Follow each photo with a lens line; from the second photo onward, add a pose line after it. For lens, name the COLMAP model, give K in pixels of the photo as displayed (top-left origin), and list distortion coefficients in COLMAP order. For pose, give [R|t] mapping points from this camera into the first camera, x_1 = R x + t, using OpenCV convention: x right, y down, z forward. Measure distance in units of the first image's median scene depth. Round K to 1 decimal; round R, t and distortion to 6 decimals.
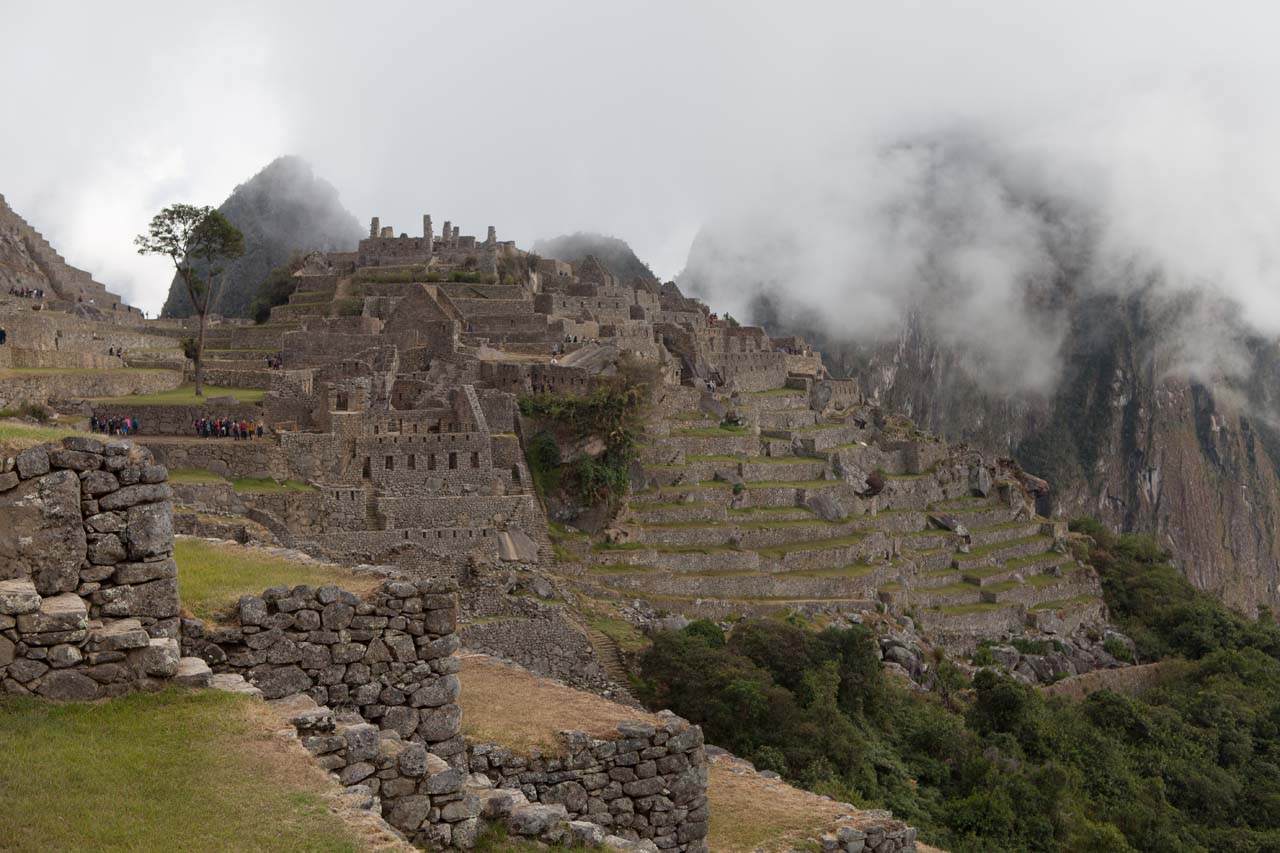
lens RADIAL K [[1525.3, 0, 638.7], [0, 1525.3, 426.3], [0, 0, 1]] dist [-0.023710, 0.000000]
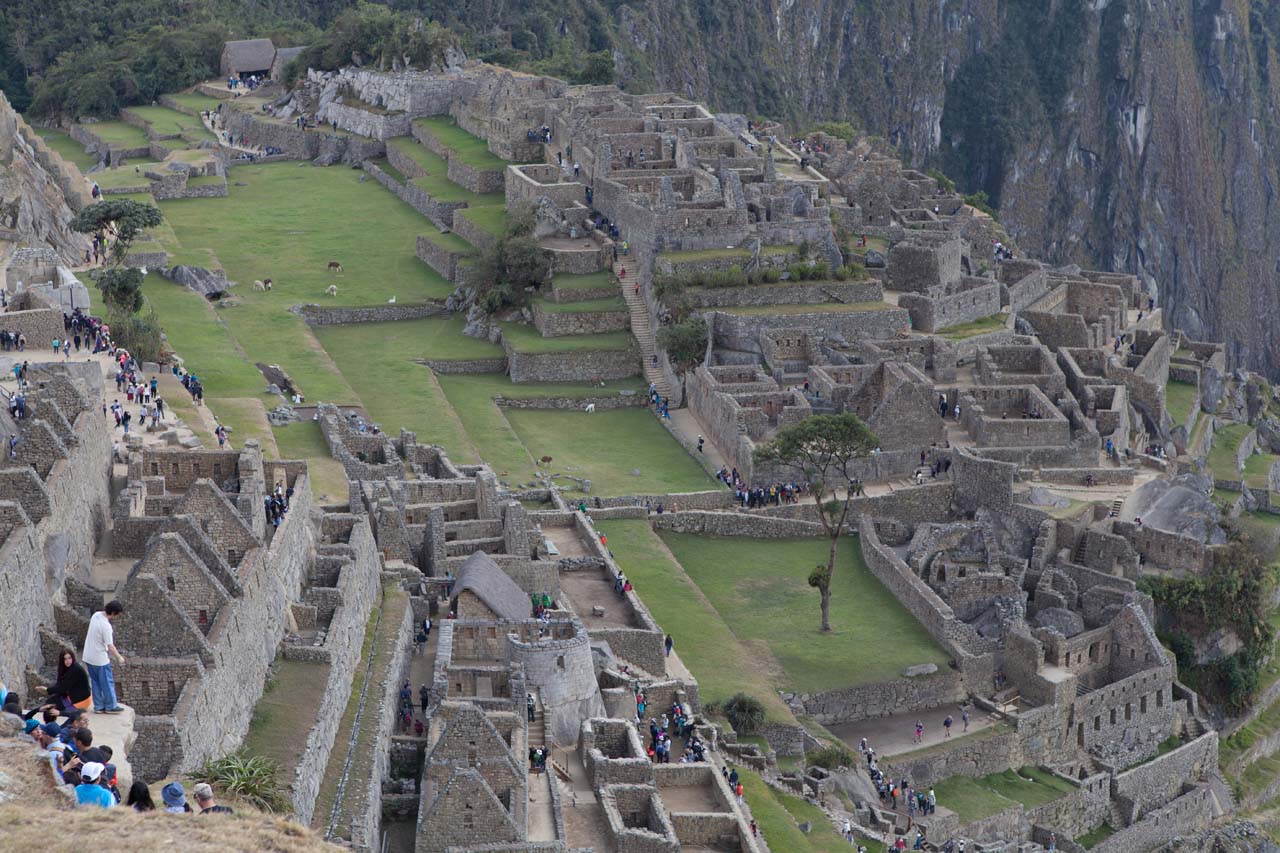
lens RADIAL K [[2559.4, 0, 633.7], [0, 2559.4, 420.4], [0, 0, 1]] dist [-0.060774, 0.000000]
pose [[0.975916, -0.043322, 0.213802, -0.128436], [-0.004771, 0.975609, 0.219463, -0.082538], [-0.218095, -0.215198, 0.951906, -0.056339]]
